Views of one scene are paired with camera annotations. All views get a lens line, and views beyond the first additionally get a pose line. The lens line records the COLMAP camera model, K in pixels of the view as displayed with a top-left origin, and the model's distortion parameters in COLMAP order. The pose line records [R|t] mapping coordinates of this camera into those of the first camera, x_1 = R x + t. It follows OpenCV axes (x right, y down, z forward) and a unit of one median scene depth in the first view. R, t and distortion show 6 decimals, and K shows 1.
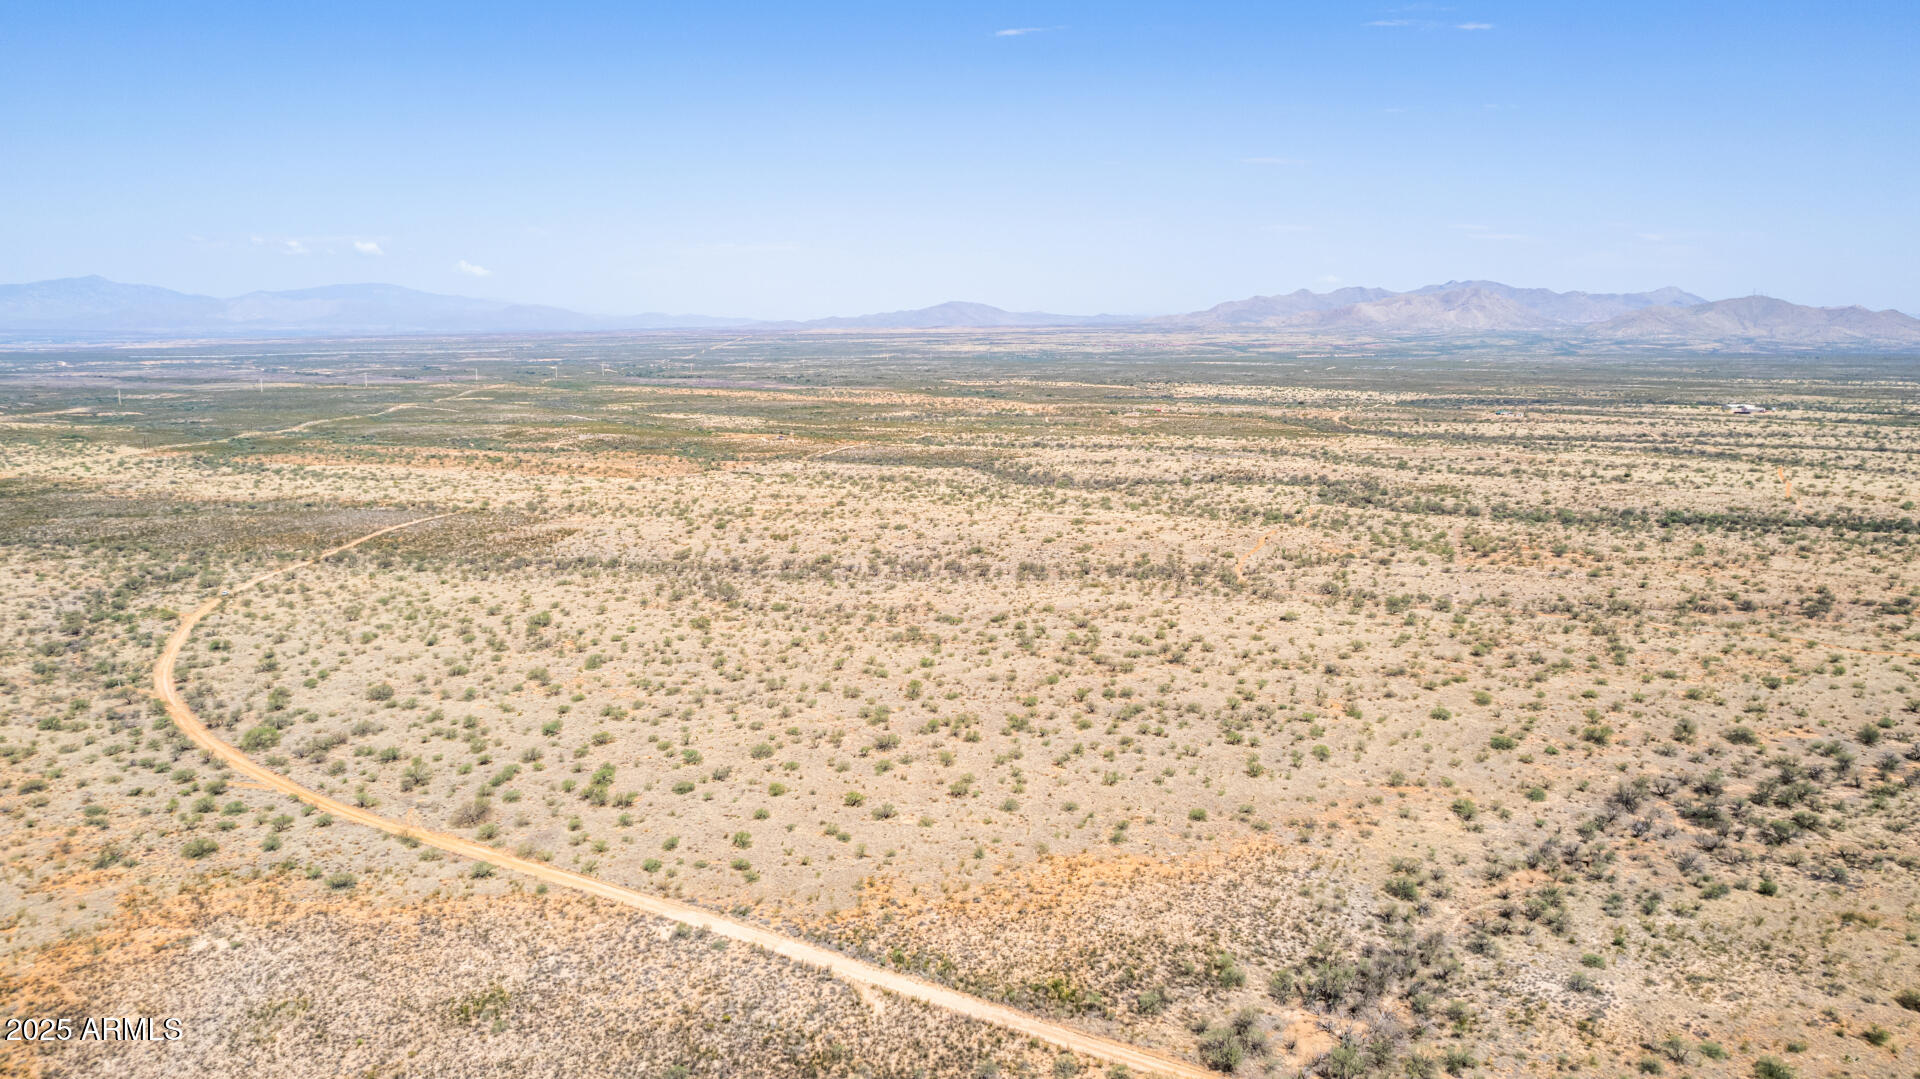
lens RADIAL K [[1349.2, 0, 978.1], [0, 1349.2, 483.8], [0, 0, 1]] dist [-0.095099, 0.104559]
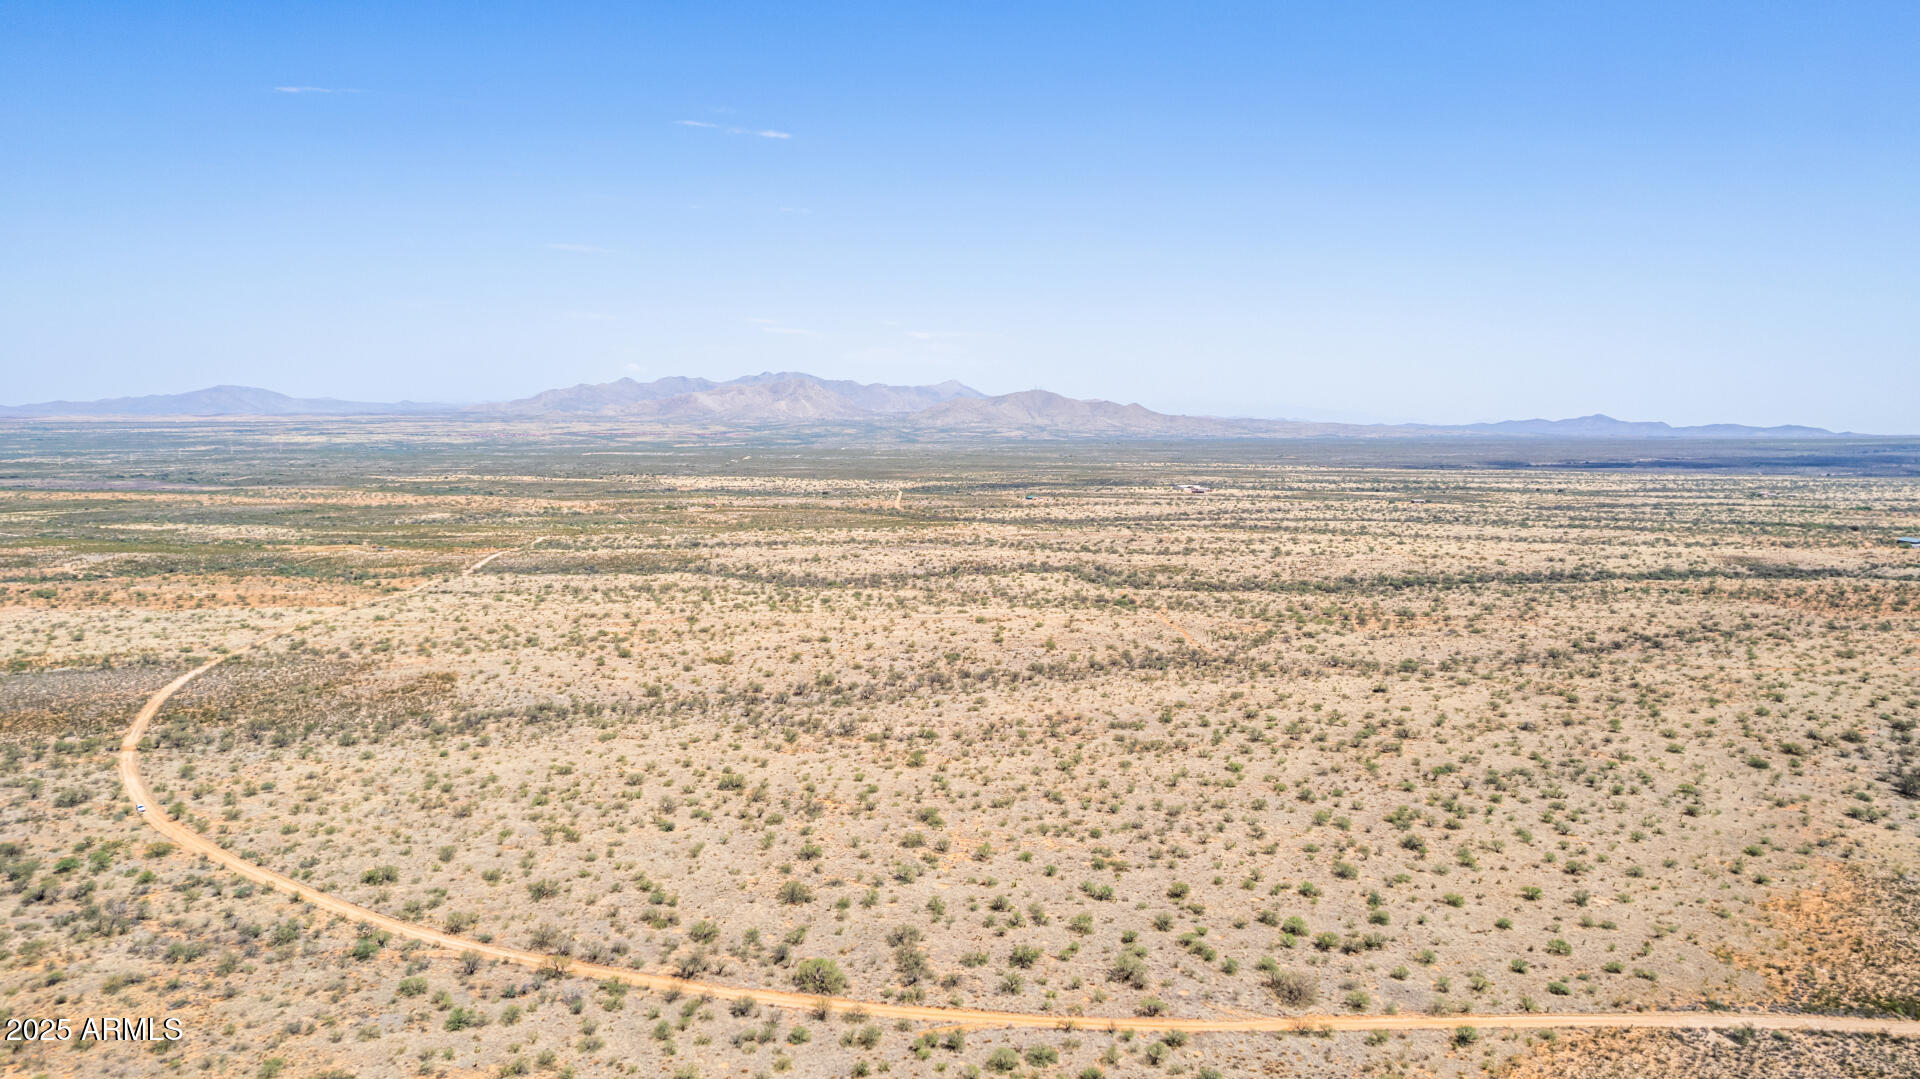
lens RADIAL K [[1349.2, 0, 978.1], [0, 1349.2, 483.8], [0, 0, 1]] dist [-0.095099, 0.104559]
pose [[0.851087, -0.018645, 0.524693, -1.215324], [0.052539, 0.997377, -0.049779, -0.062340], [-0.522389, 0.069933, 0.849835, 0.408959]]
